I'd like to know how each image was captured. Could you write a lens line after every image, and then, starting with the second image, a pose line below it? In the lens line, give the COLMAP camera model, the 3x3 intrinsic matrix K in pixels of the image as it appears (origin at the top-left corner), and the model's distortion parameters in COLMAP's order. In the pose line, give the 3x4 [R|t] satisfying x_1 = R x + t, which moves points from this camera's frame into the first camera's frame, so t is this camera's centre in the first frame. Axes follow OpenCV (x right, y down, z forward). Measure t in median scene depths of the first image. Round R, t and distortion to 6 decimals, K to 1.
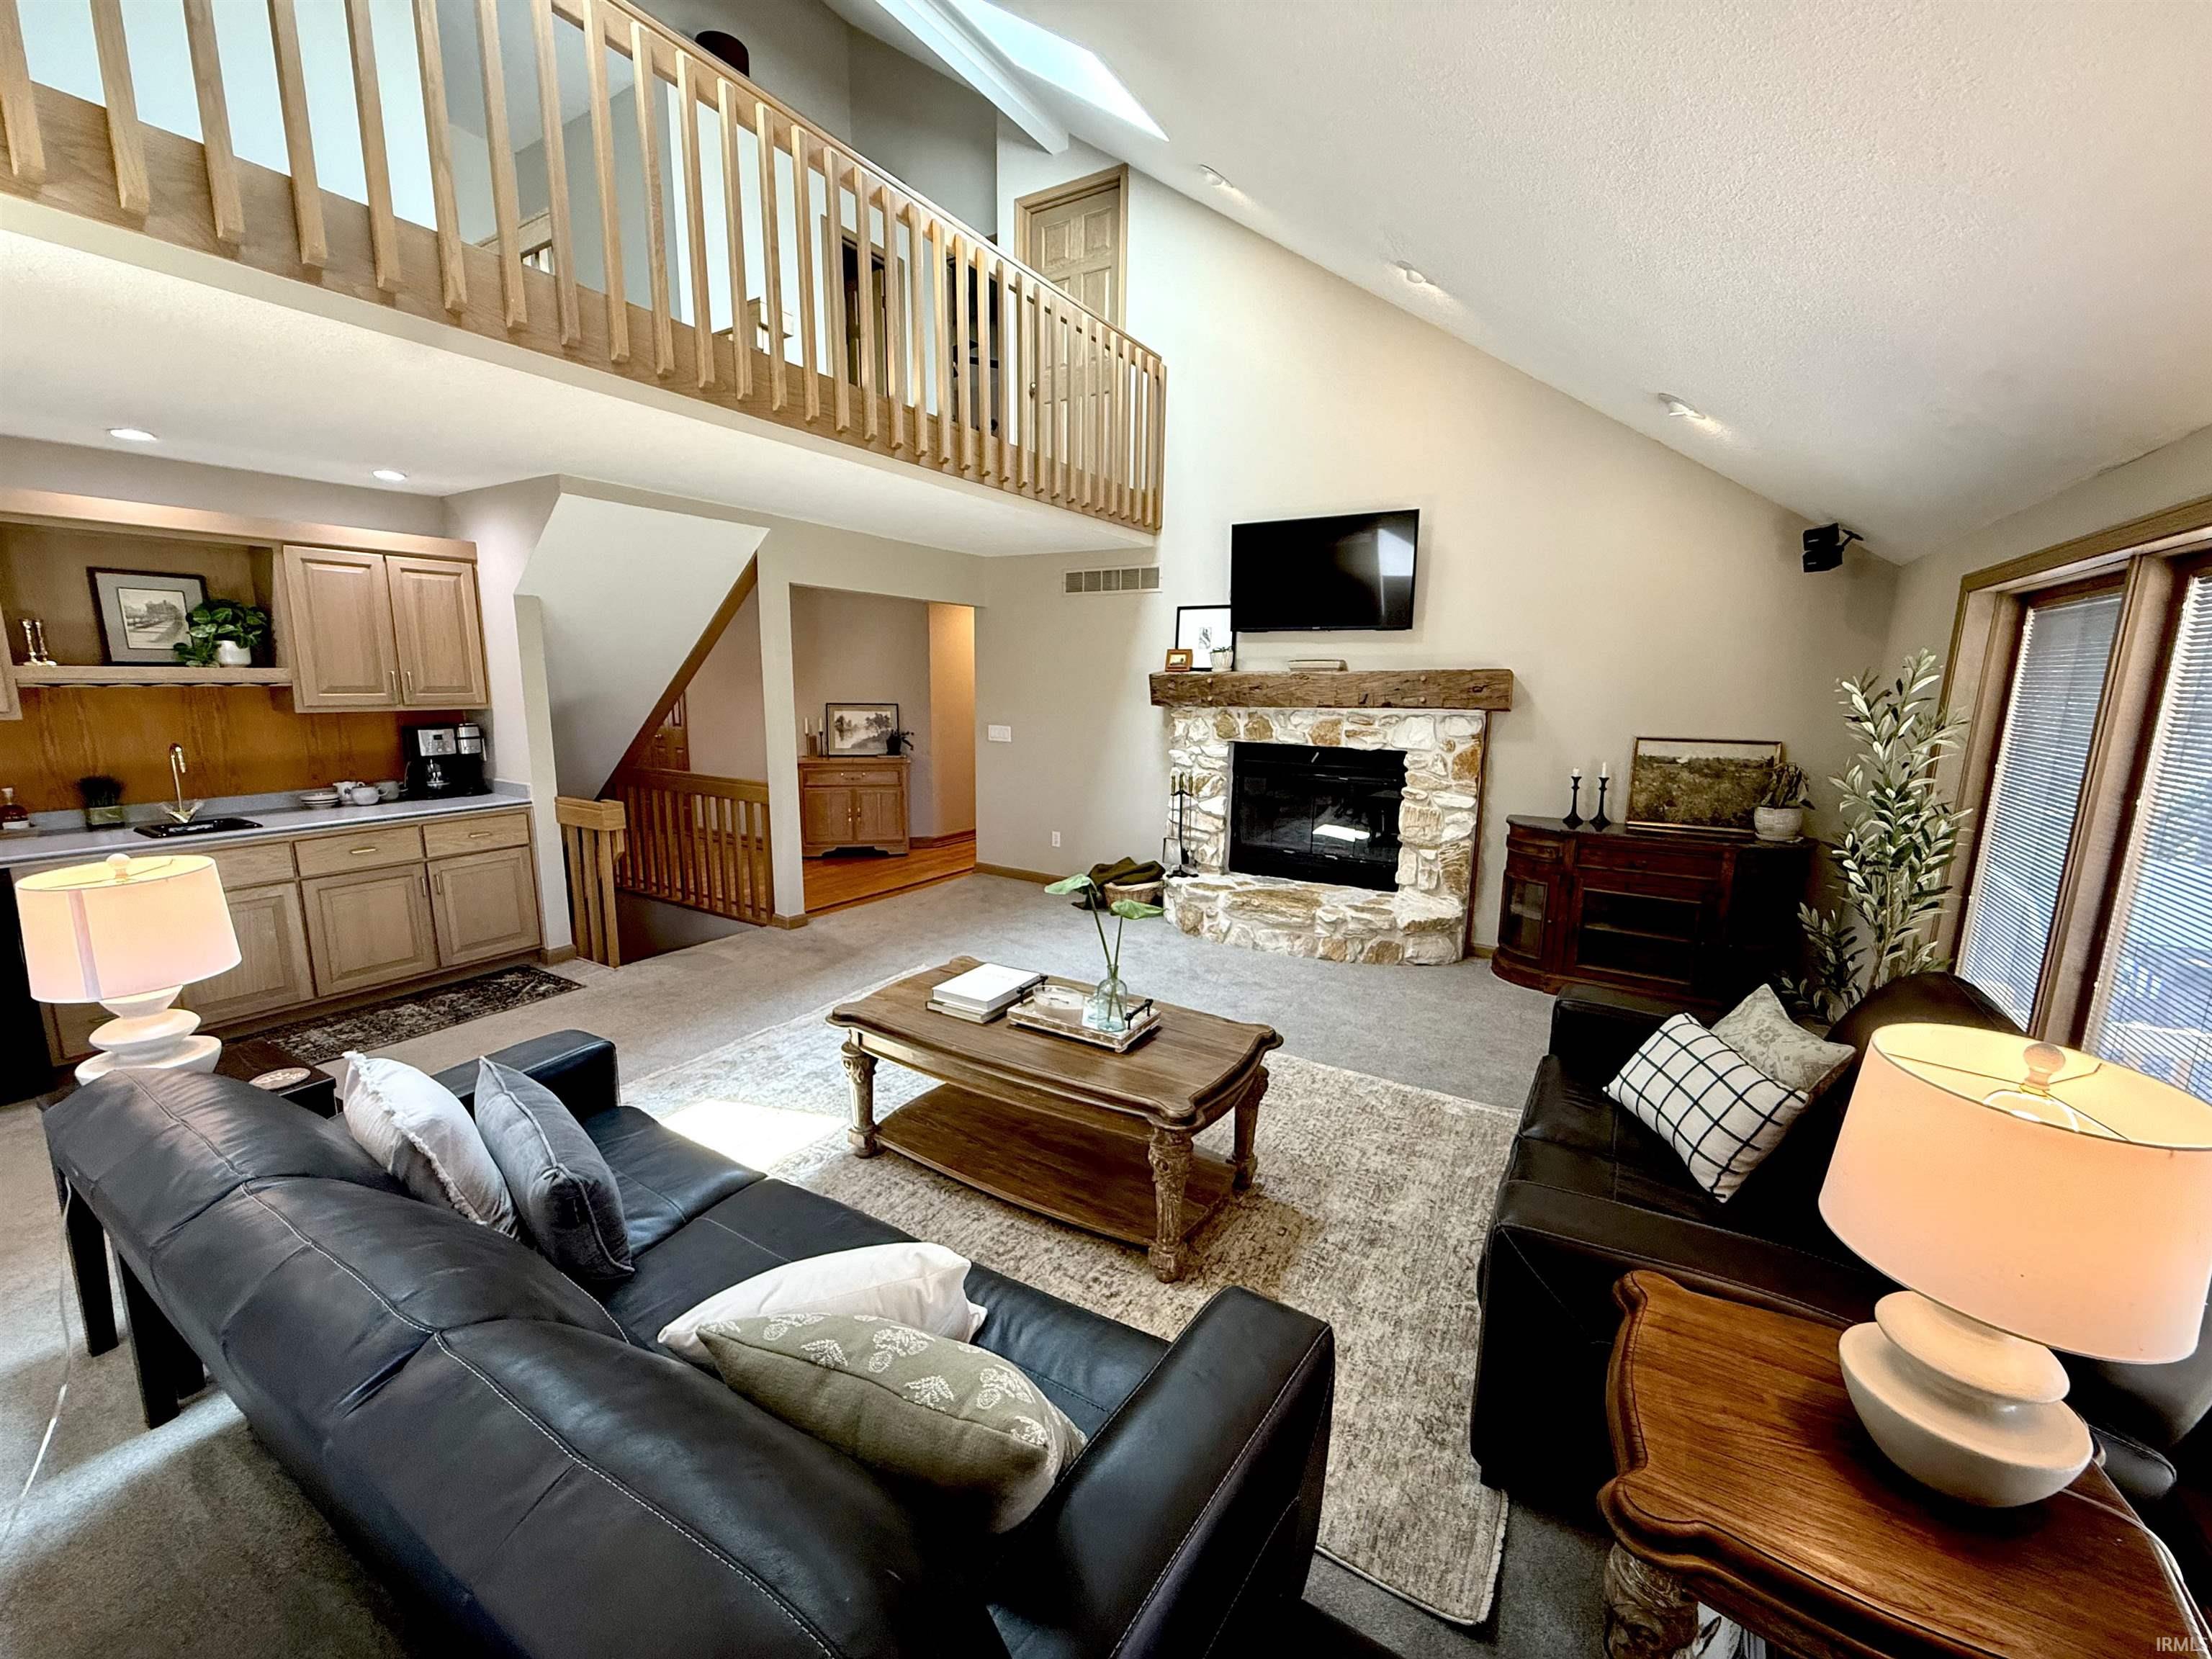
lens RADIAL K [[878.8, 0, 1100.2], [0, 878.8, 829.8], [0, 0, 1]] dist [-0.002808, -0.000005]
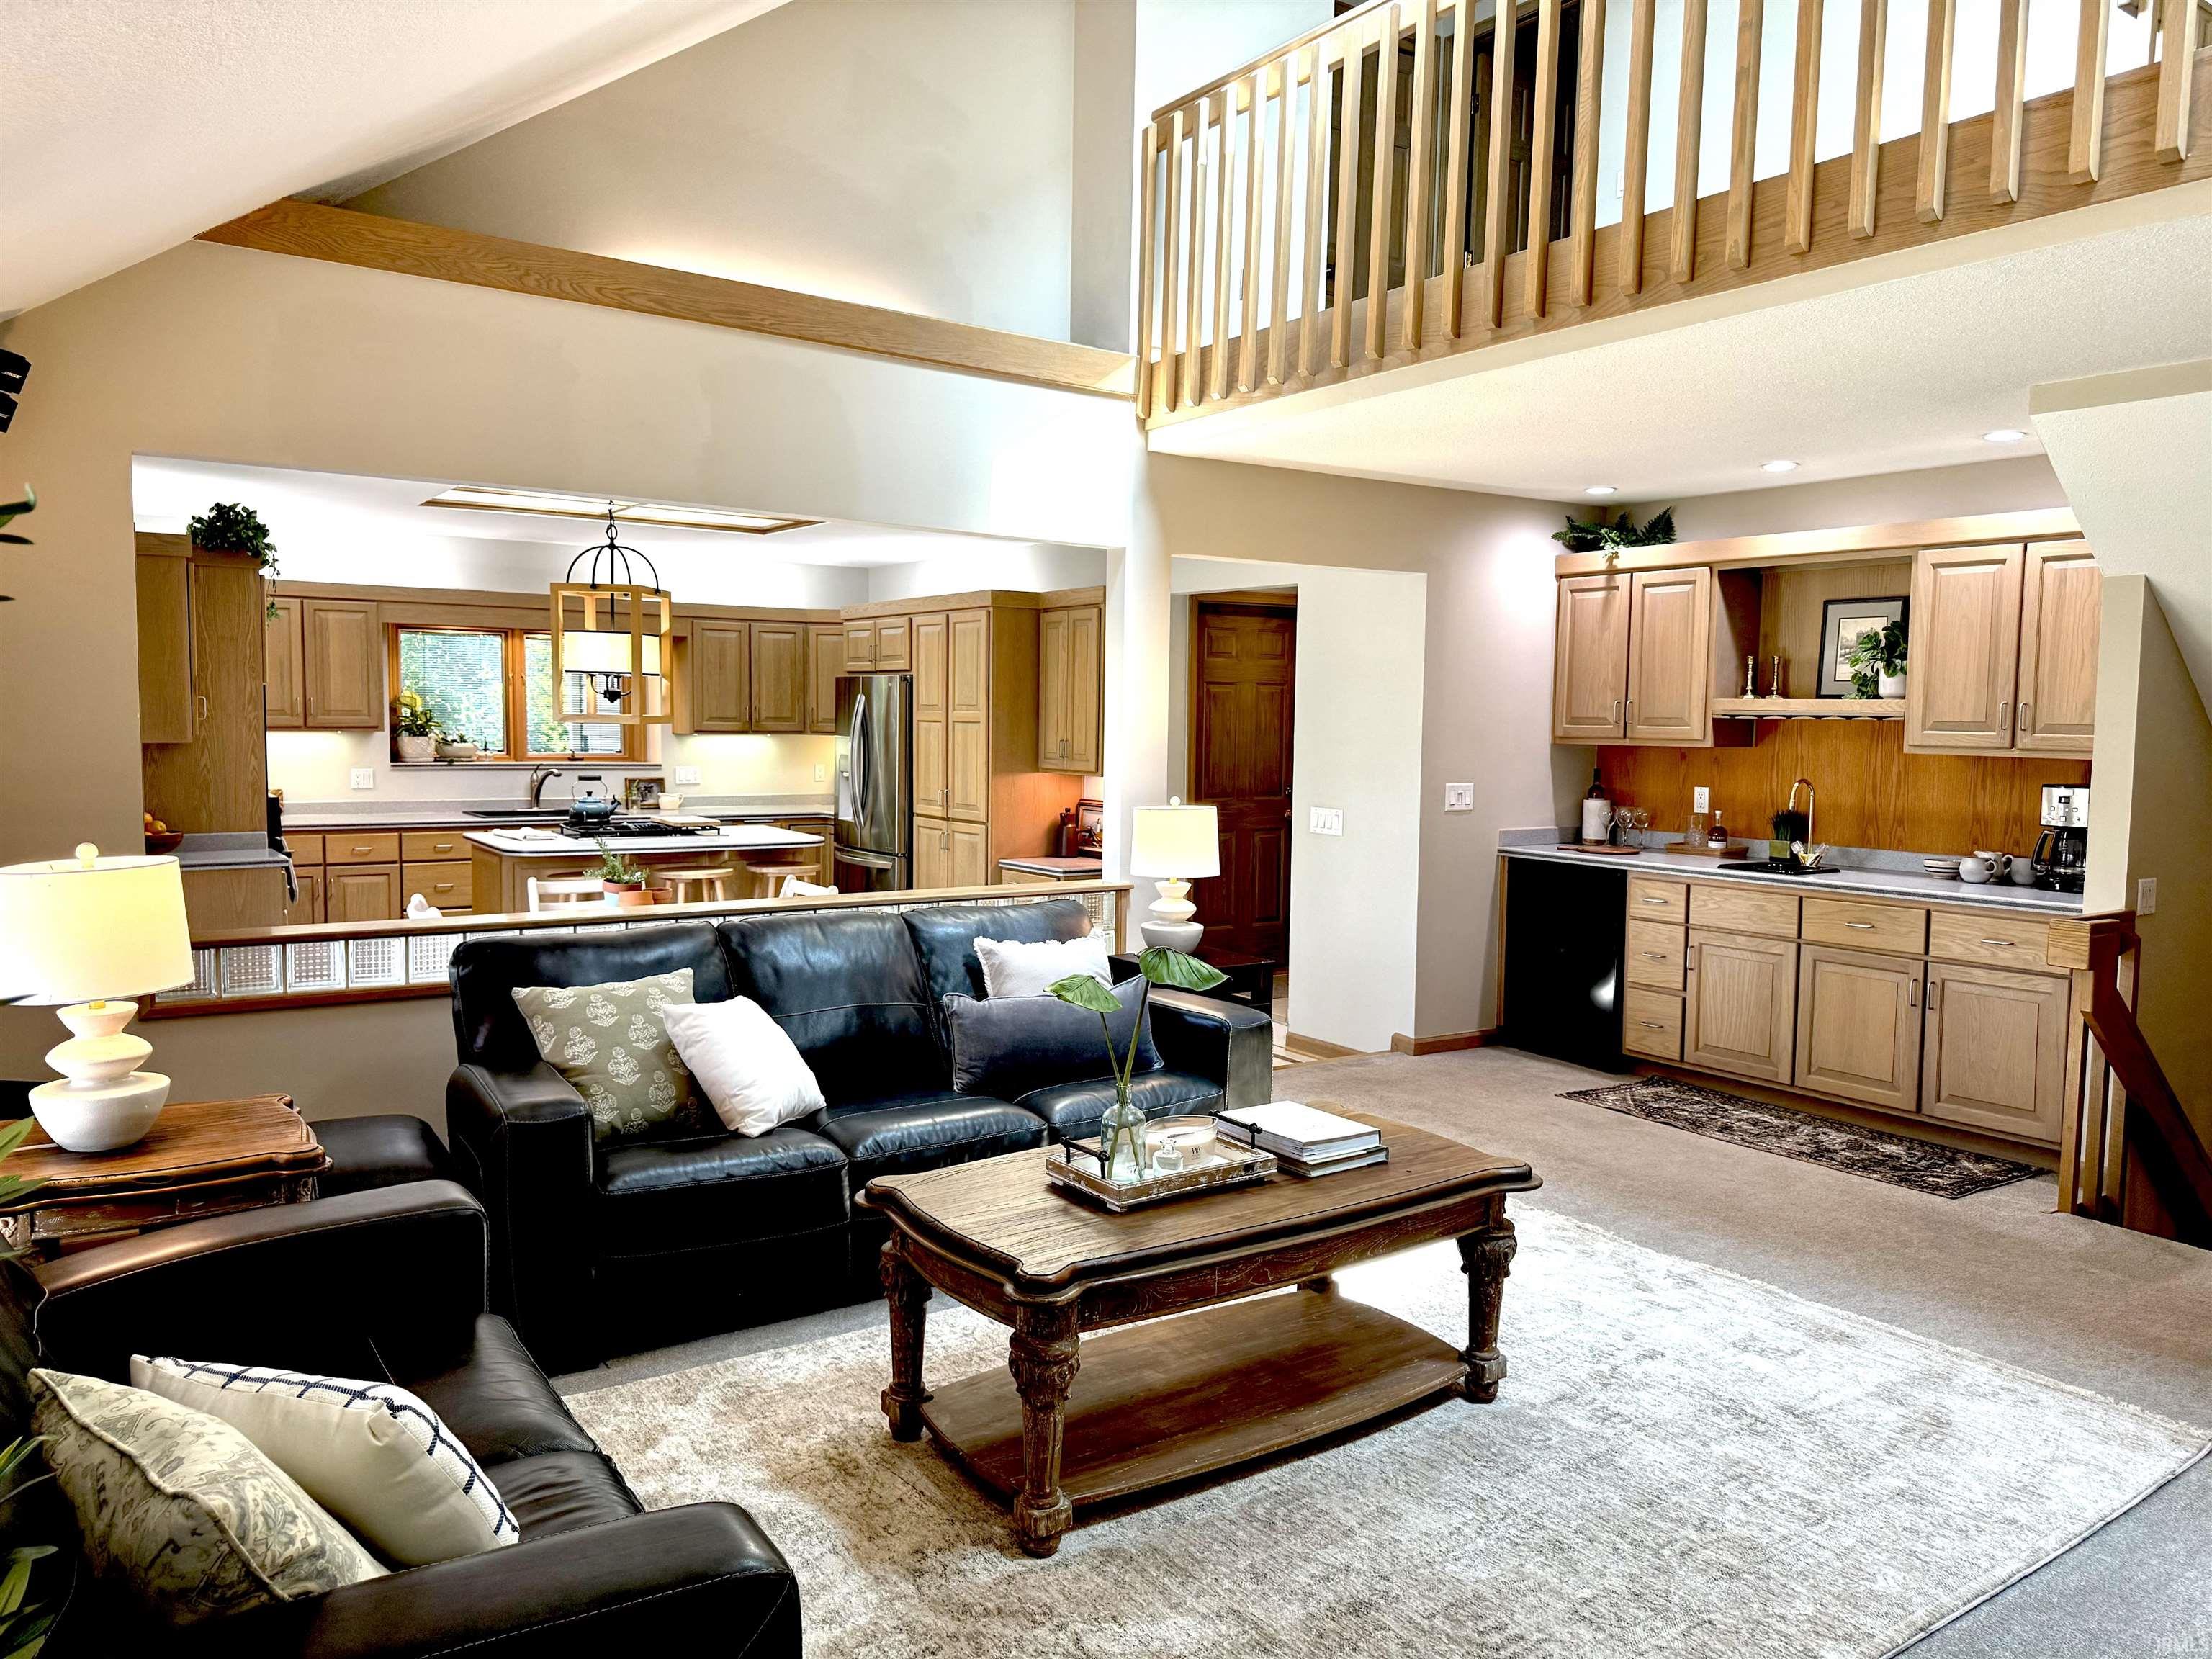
lens RADIAL K [[1562.2, 0, 1100.5], [0, 1562.2, 819.0], [0, 0, 1]] dist [0.012502, 0.001559]
pose [[-0.411463, 0.037881, -0.910639, 0.711208], [-0.186479, 0.974501, 0.124796, -0.115941], [0.892145, 0.221164, -0.393907, 0.917416]]
